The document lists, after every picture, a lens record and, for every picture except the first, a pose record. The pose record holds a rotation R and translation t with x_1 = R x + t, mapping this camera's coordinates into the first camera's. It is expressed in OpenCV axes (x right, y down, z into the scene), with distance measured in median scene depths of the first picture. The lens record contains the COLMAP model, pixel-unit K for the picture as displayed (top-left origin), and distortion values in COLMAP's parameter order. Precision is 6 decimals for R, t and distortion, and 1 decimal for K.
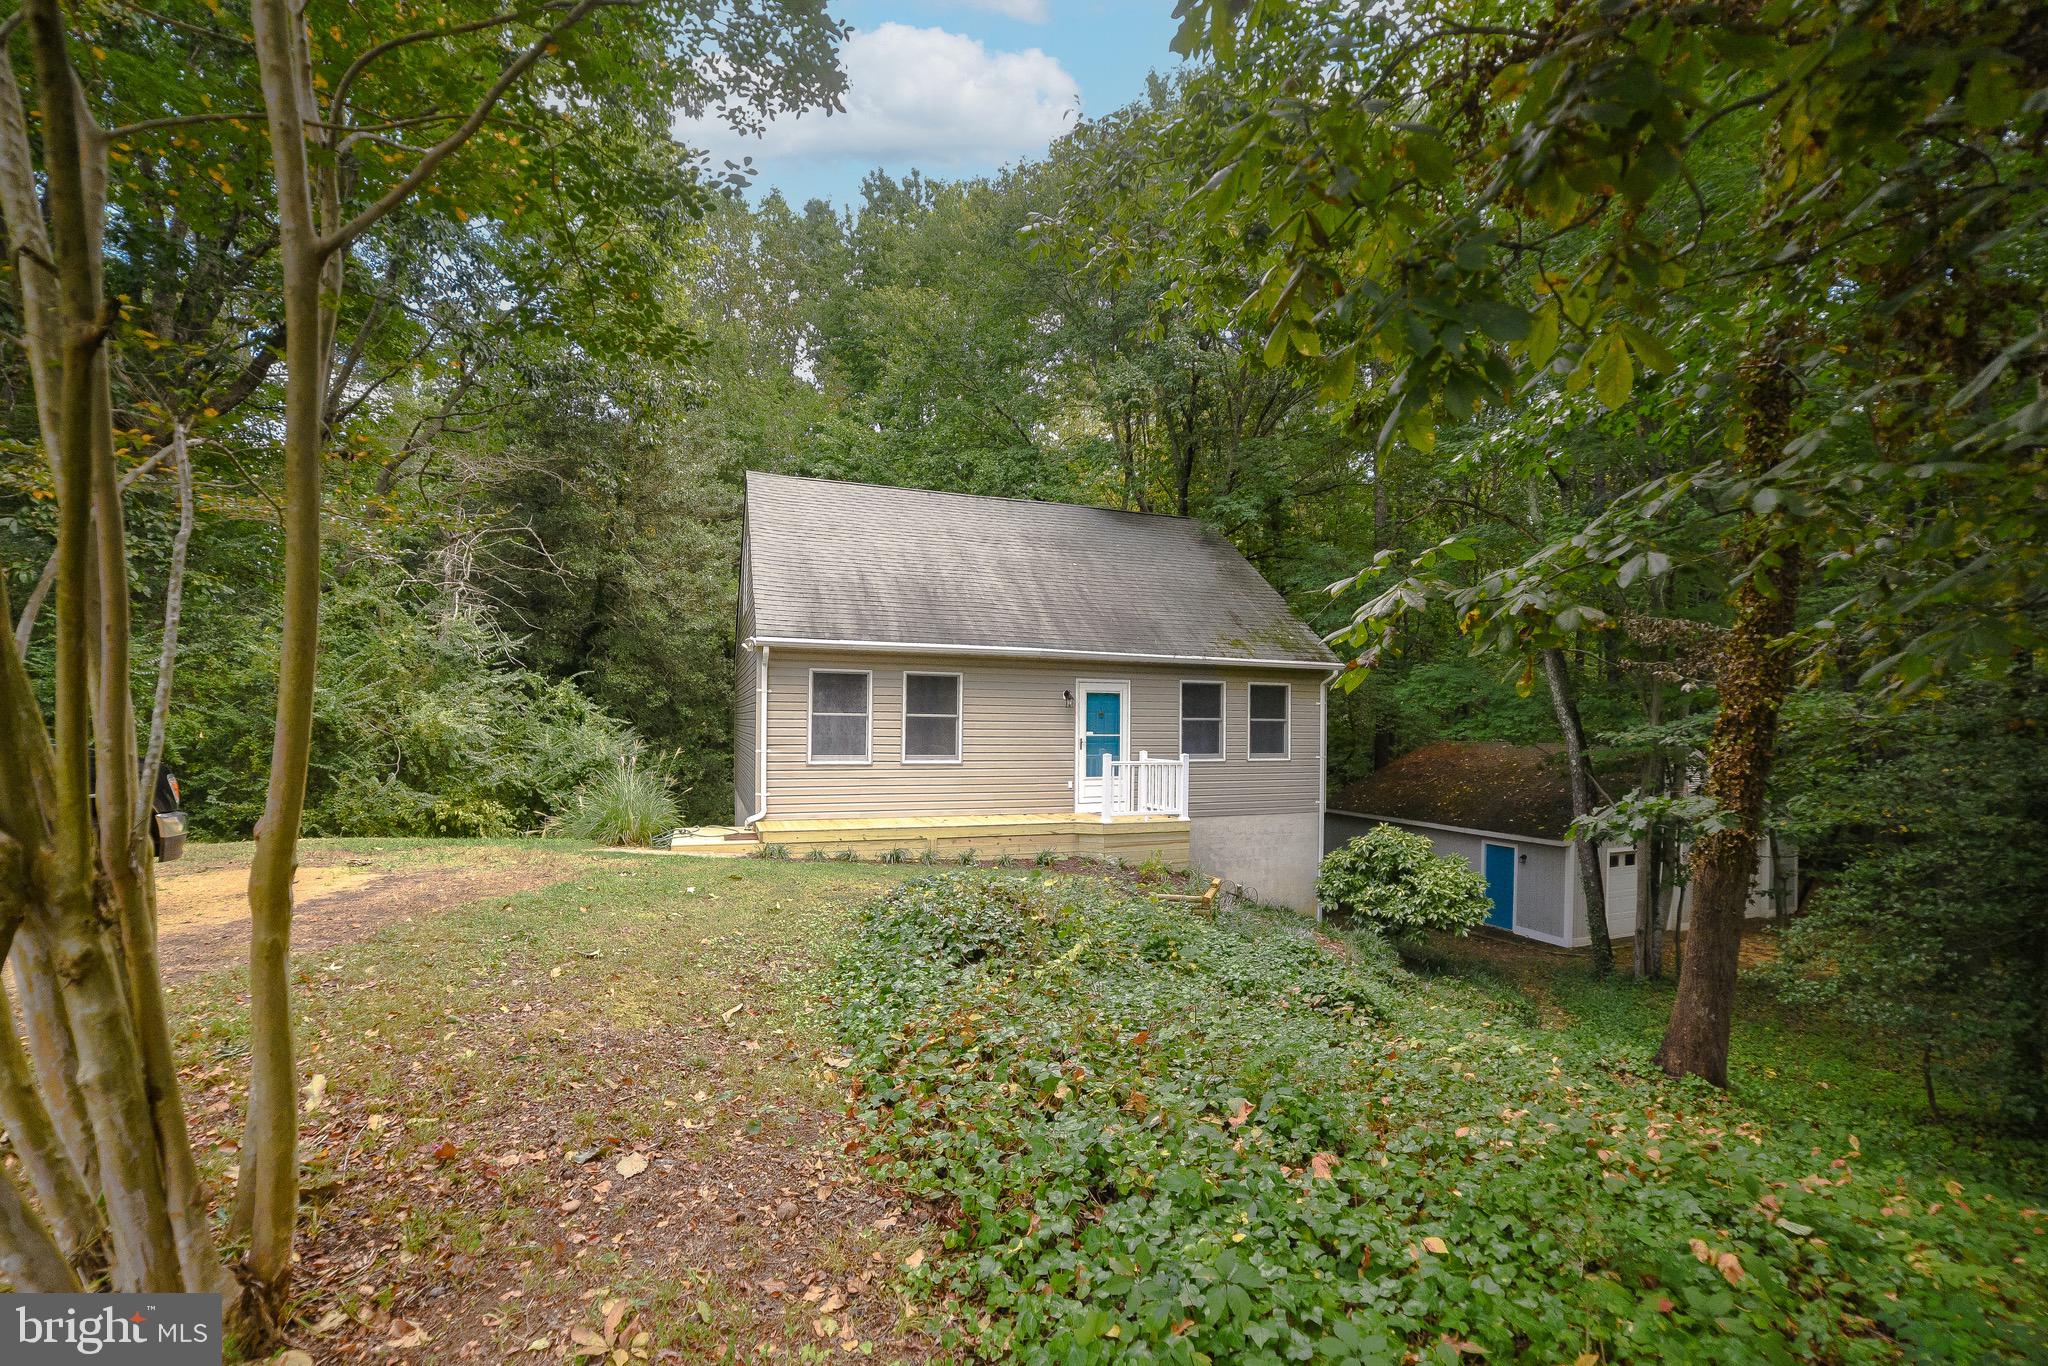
lens RADIAL K [[848.6, 0, 1051.5], [0, 848.6, 721.7], [0, 0, 1]] dist [-0.050623, 0.000097]
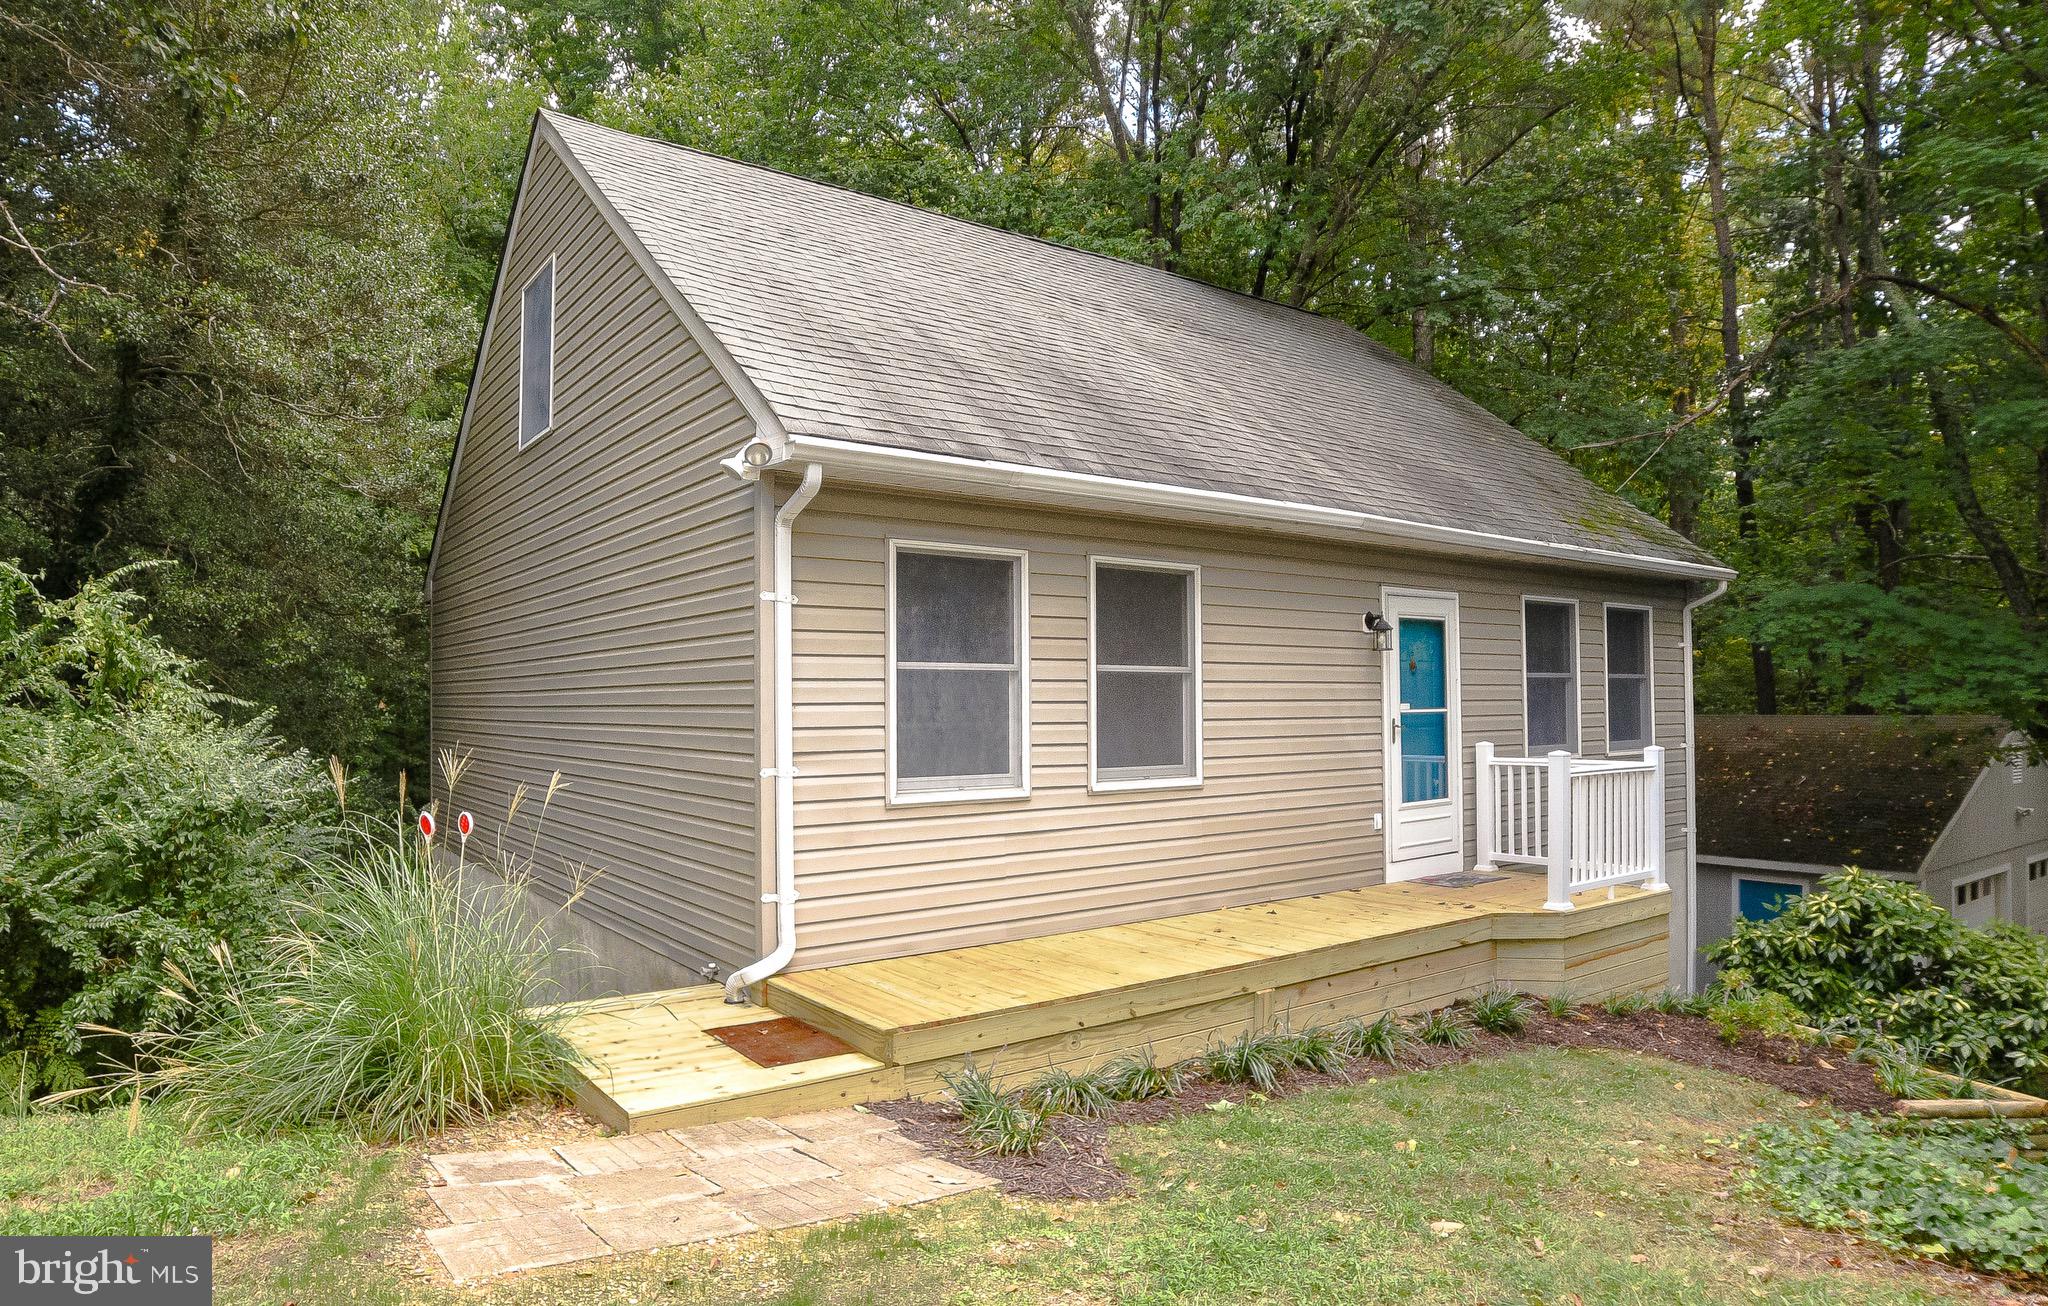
lens RADIAL K [[1156.0, 0, 937.6], [0, 1156.0, 691.3], [0, 0, 1]] dist [-0.080036, 0.033674]
pose [[0.975897, -0.014628, 0.217740, -0.335247], [0.016808, 0.999825, -0.008161, 0.005886], [-0.217583, 0.011624, 0.975973, 0.458675]]
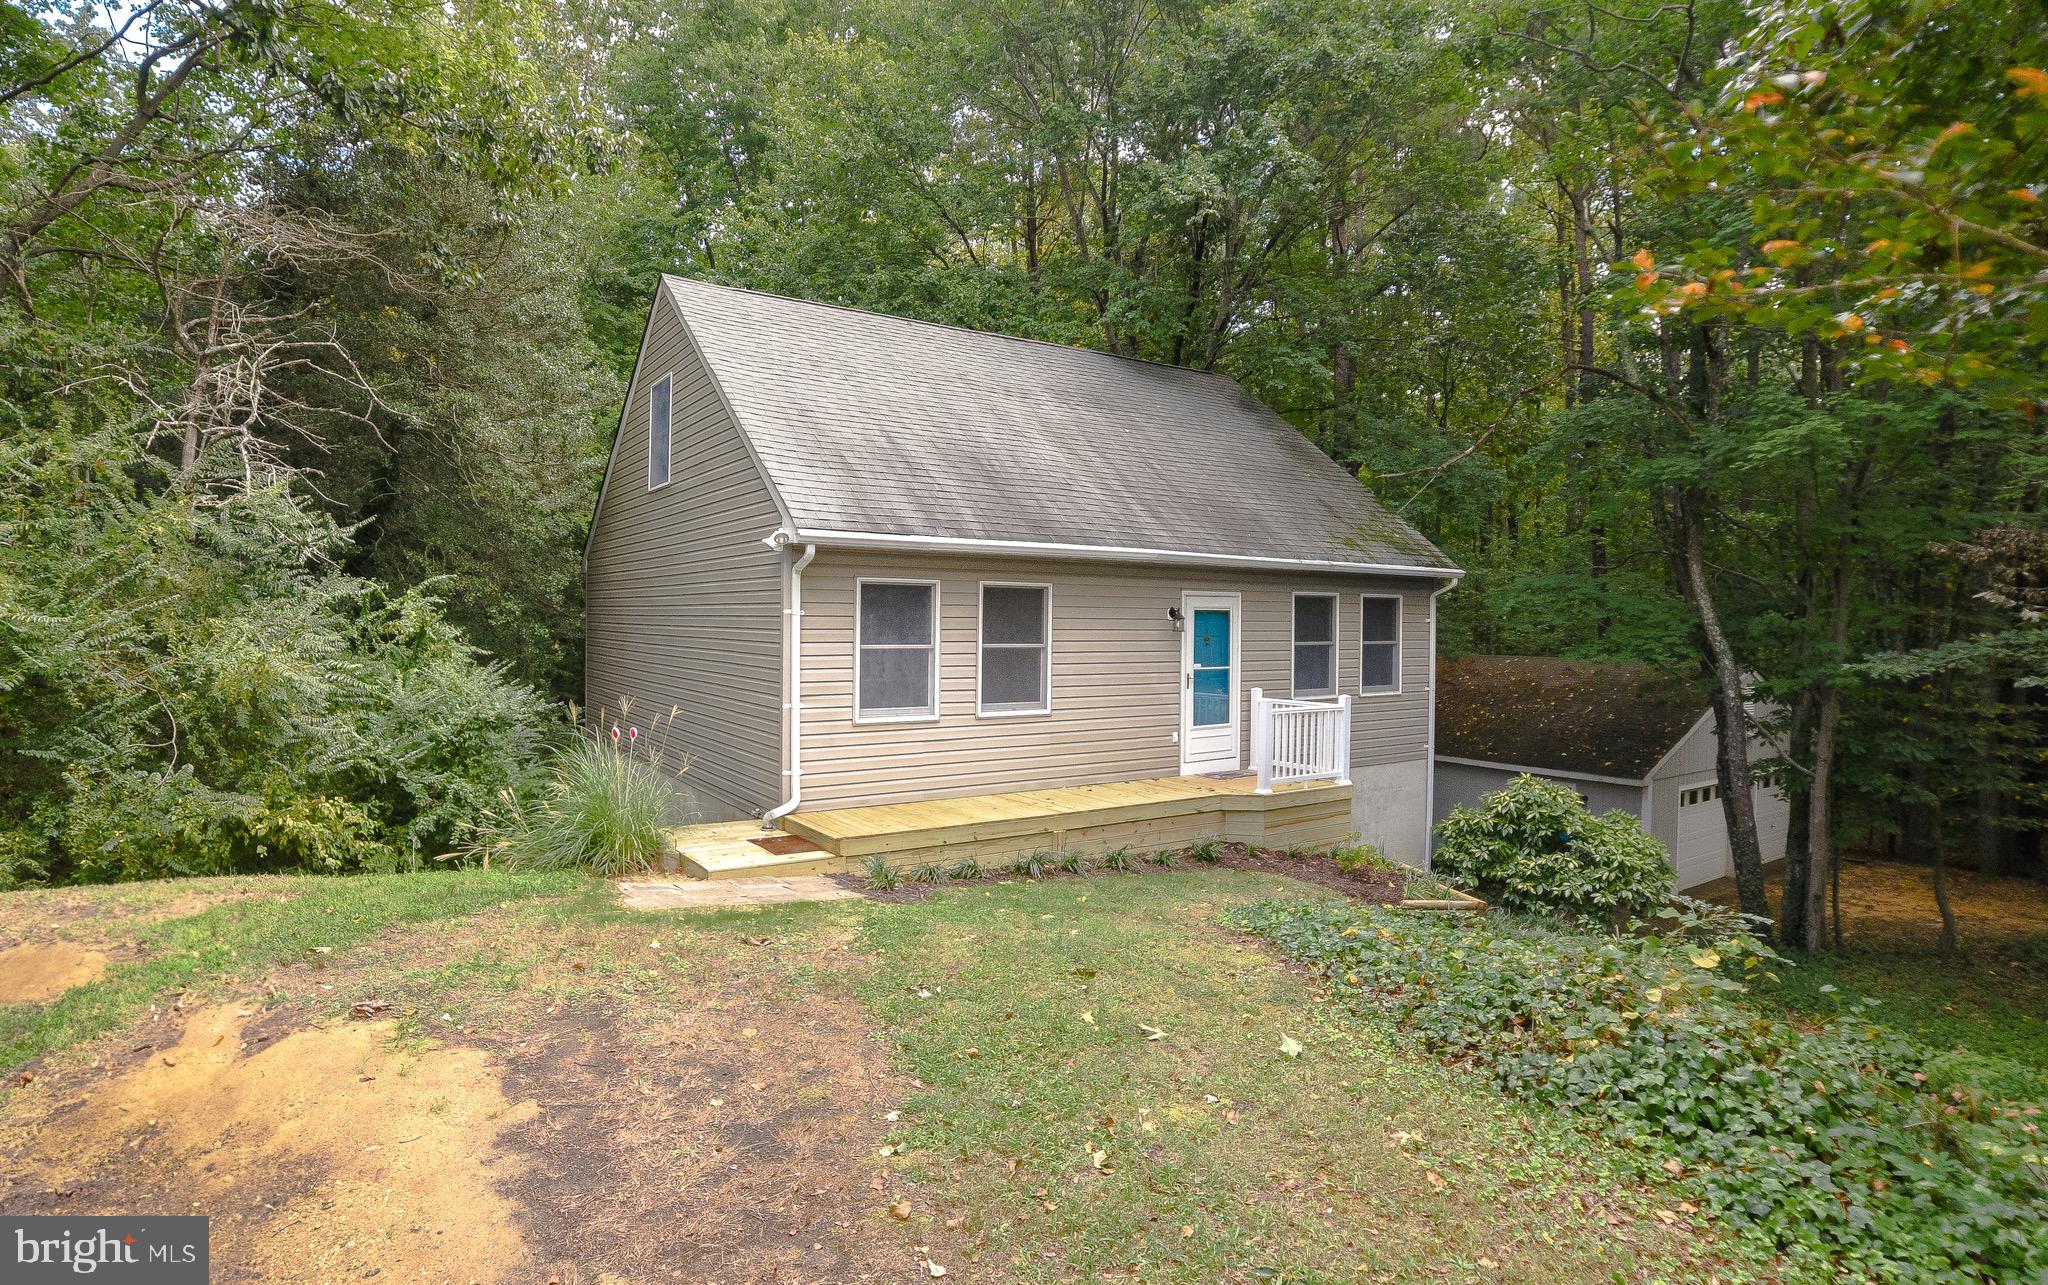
lens RADIAL K [[1016.3, 0, 965.0], [0, 1016.3, 633.9], [0, 0, 1]] dist [-0.055005, 0.001114]
pose [[0.982317, -0.003910, 0.187185, -0.314541], [0.000184, 0.999802, 0.019919, -0.031167], [-0.187226, -0.019533, 0.982123, 0.186530]]
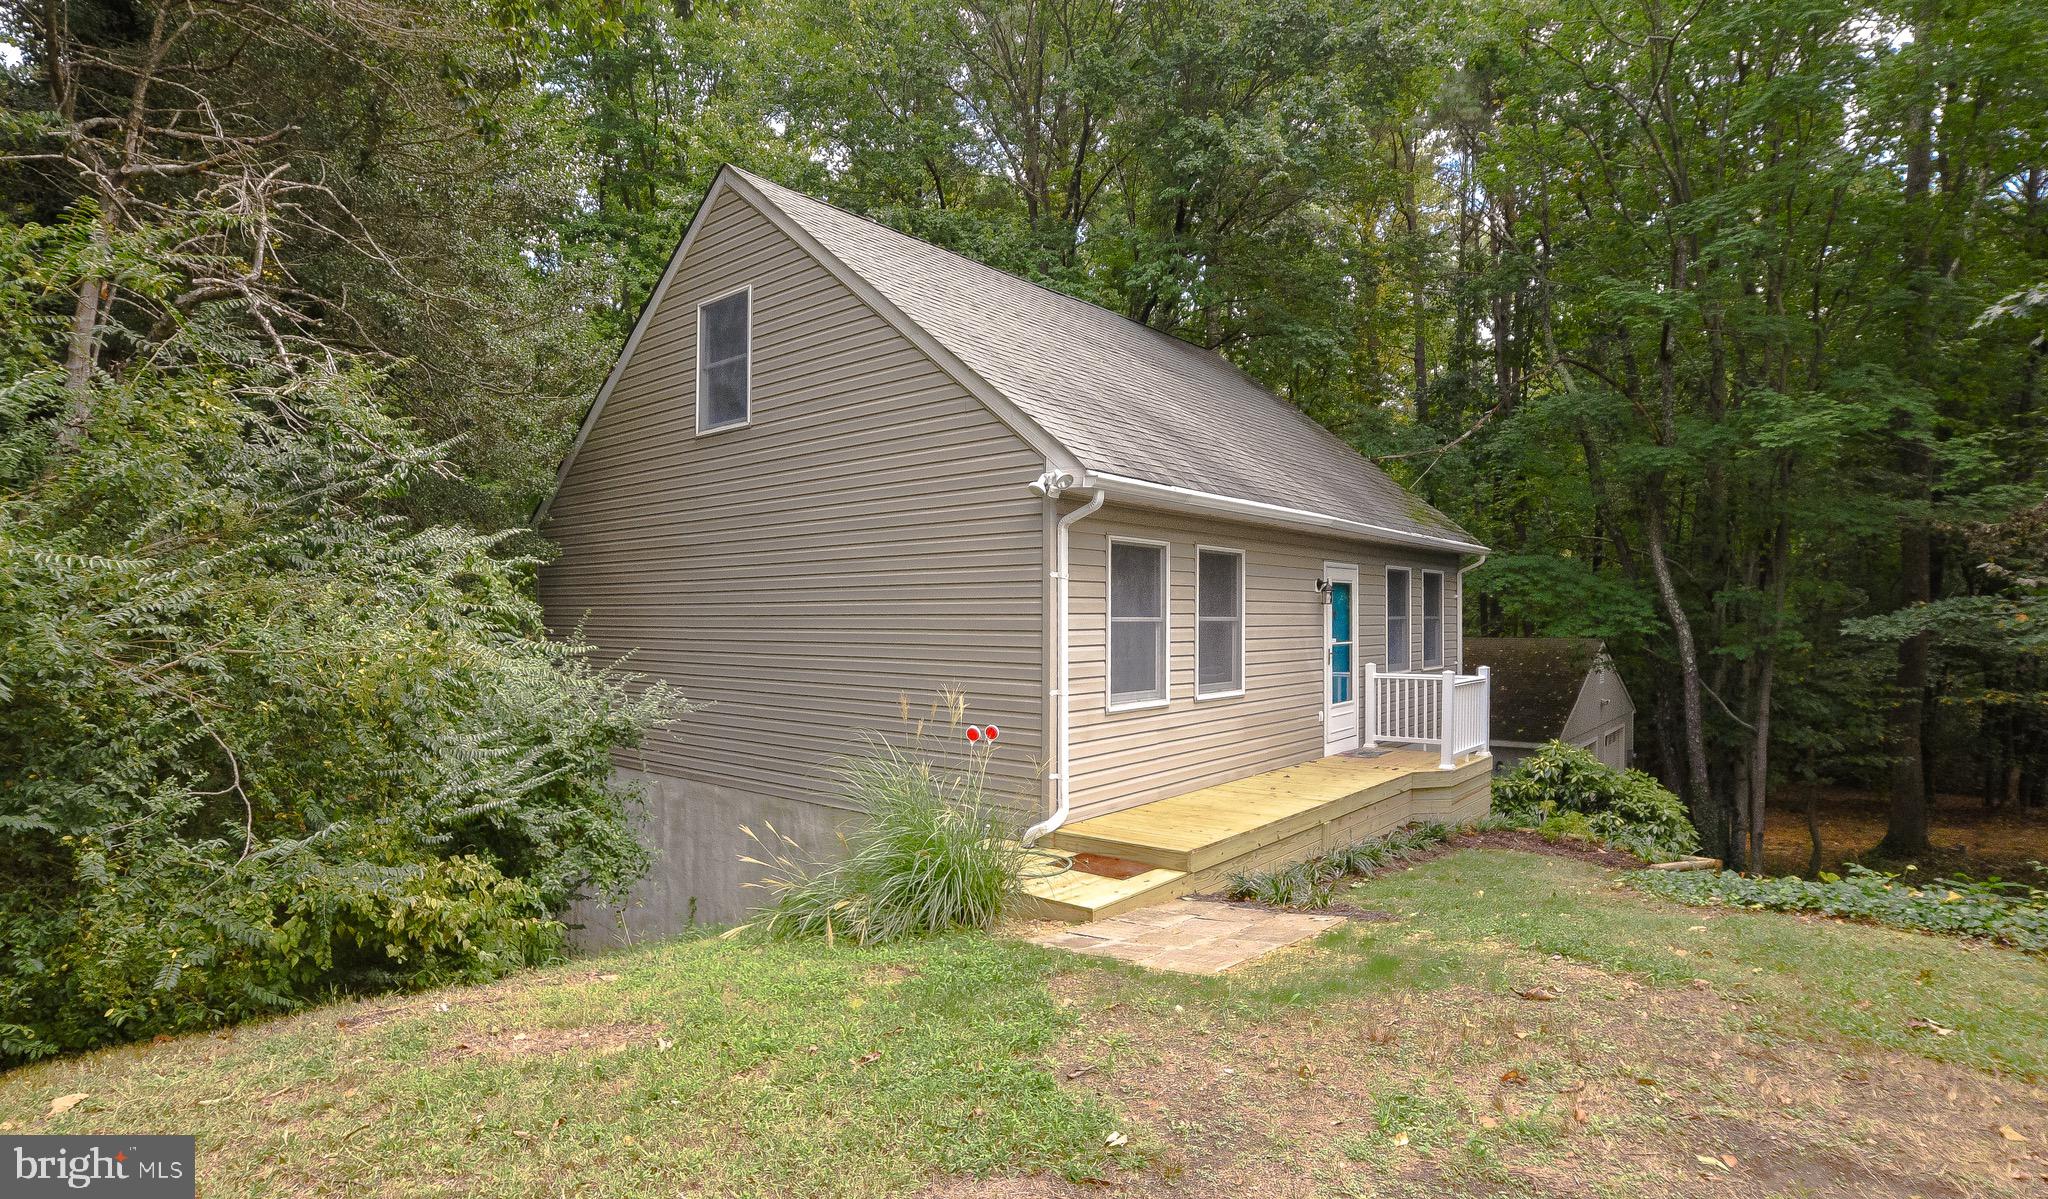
lens RADIAL K [[1004.1, 0, 987.7], [0, 1004.1, 629.6], [0, 0, 1]] dist [-0.065851, 0.021908]
pose [[0.882740, -0.017911, 0.469521, -0.588557], [0.010800, 0.999783, 0.017835, -0.013257], [-0.469738, -0.010673, 0.882741, 0.417965]]
